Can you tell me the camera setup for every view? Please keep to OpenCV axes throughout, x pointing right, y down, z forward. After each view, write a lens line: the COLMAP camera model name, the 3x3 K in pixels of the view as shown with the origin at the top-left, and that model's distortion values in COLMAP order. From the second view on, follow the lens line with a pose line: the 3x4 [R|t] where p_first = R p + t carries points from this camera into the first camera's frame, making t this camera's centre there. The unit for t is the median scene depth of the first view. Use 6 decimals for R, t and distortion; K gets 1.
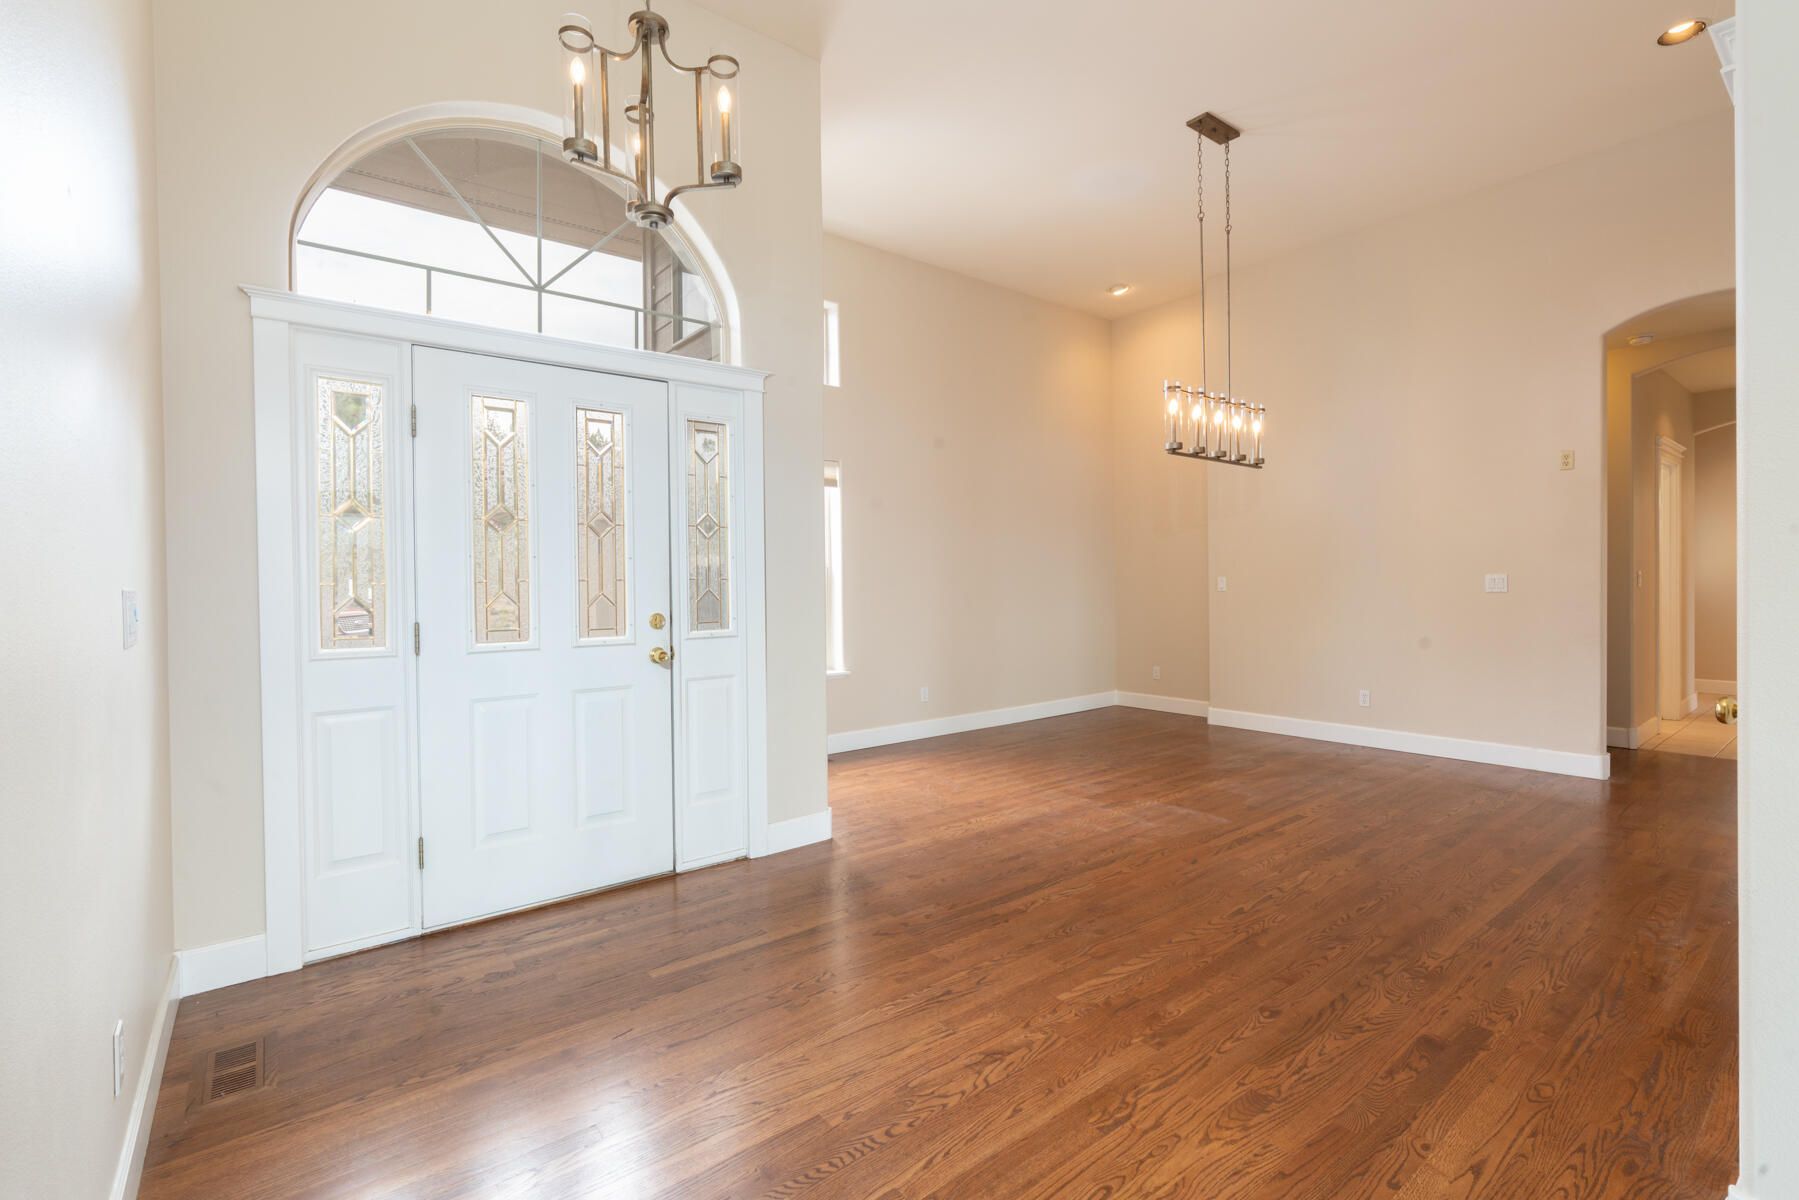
lens RADIAL K [[801.5, 0, 897.4], [0, 801.5, 591.6], [0, 0, 1]] dist [-0.009814, 0.000369]
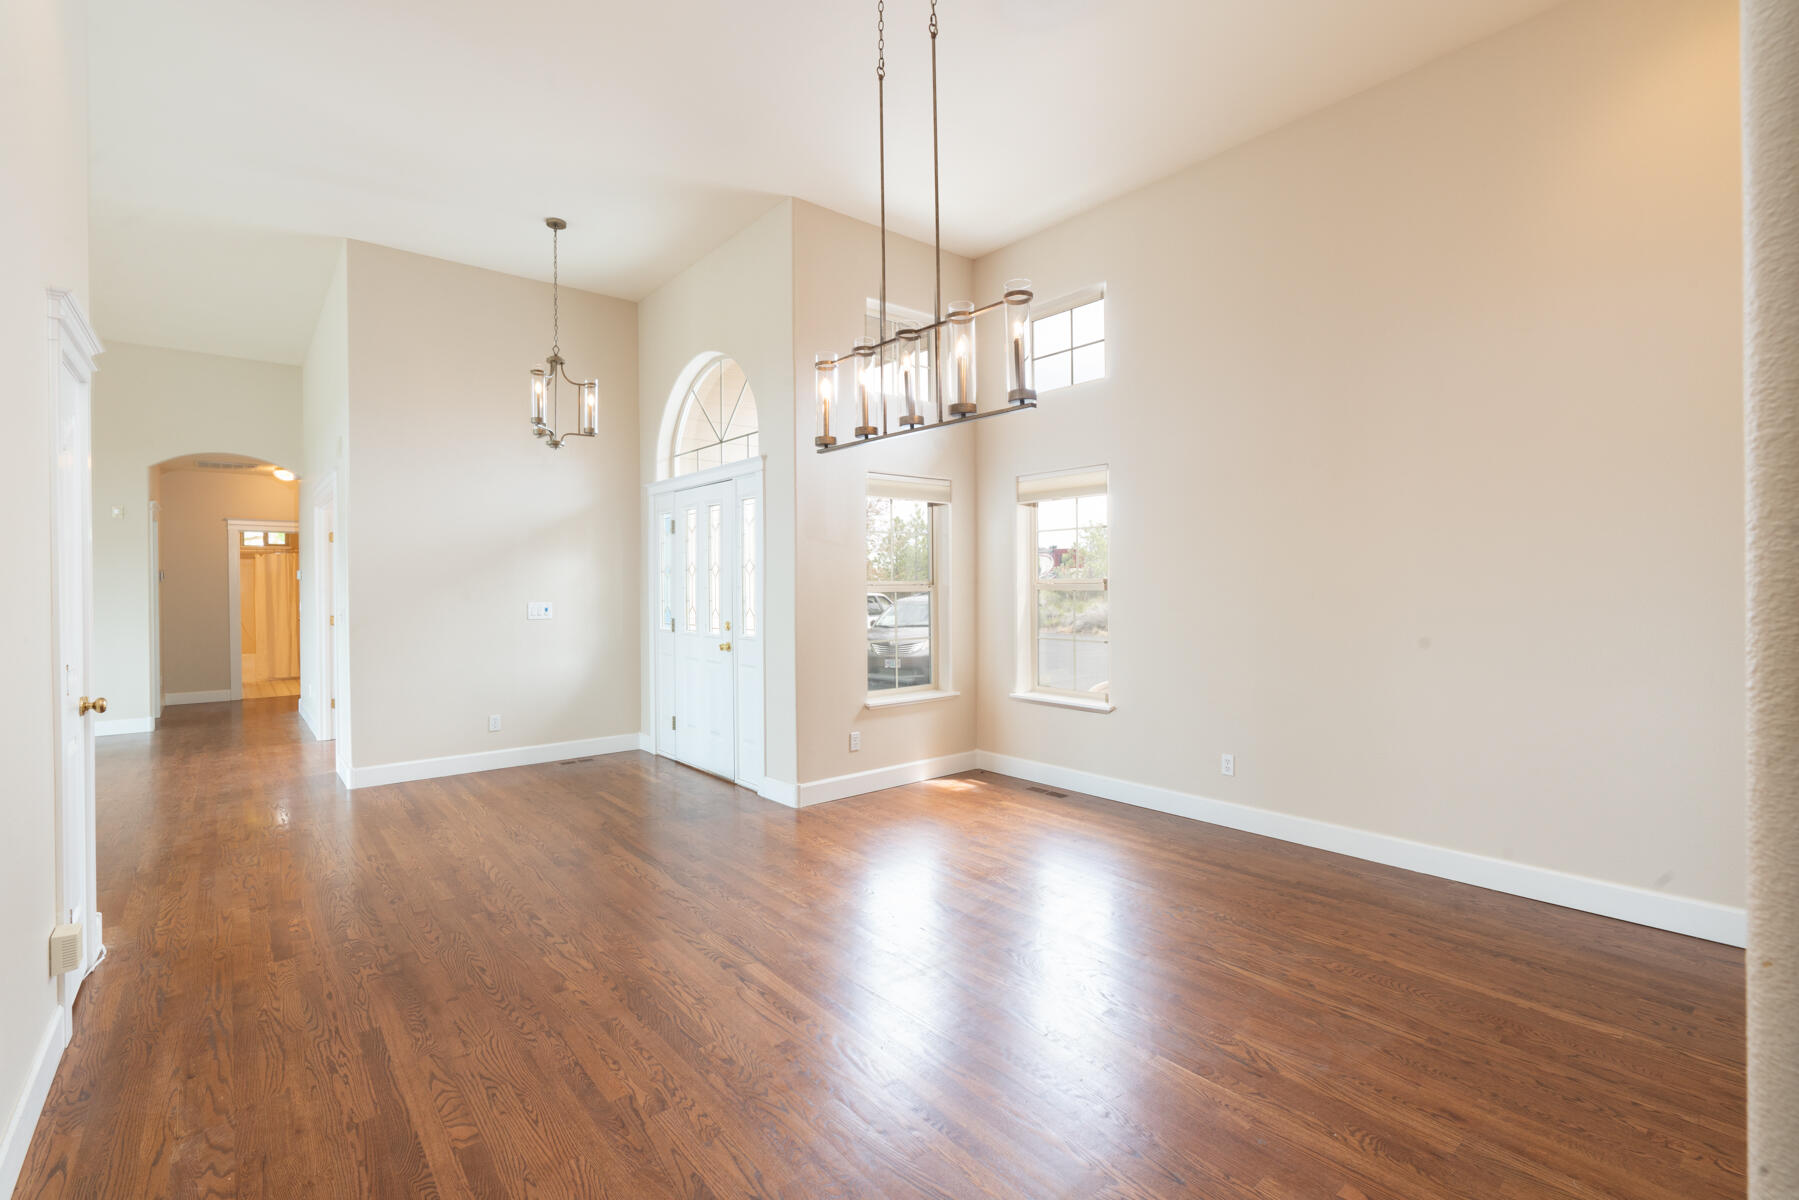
lens RADIAL K [[801.5, 0, 897.4], [0, 801.5, 591.6], [0, 0, 1]] dist [-0.009814, 0.000369]
pose [[0.032895, 0.021193, -0.999234, 1.601012], [-0.005006, 0.999766, 0.021040, -0.082647], [0.999446, 0.004310, 0.032994, 1.516846]]
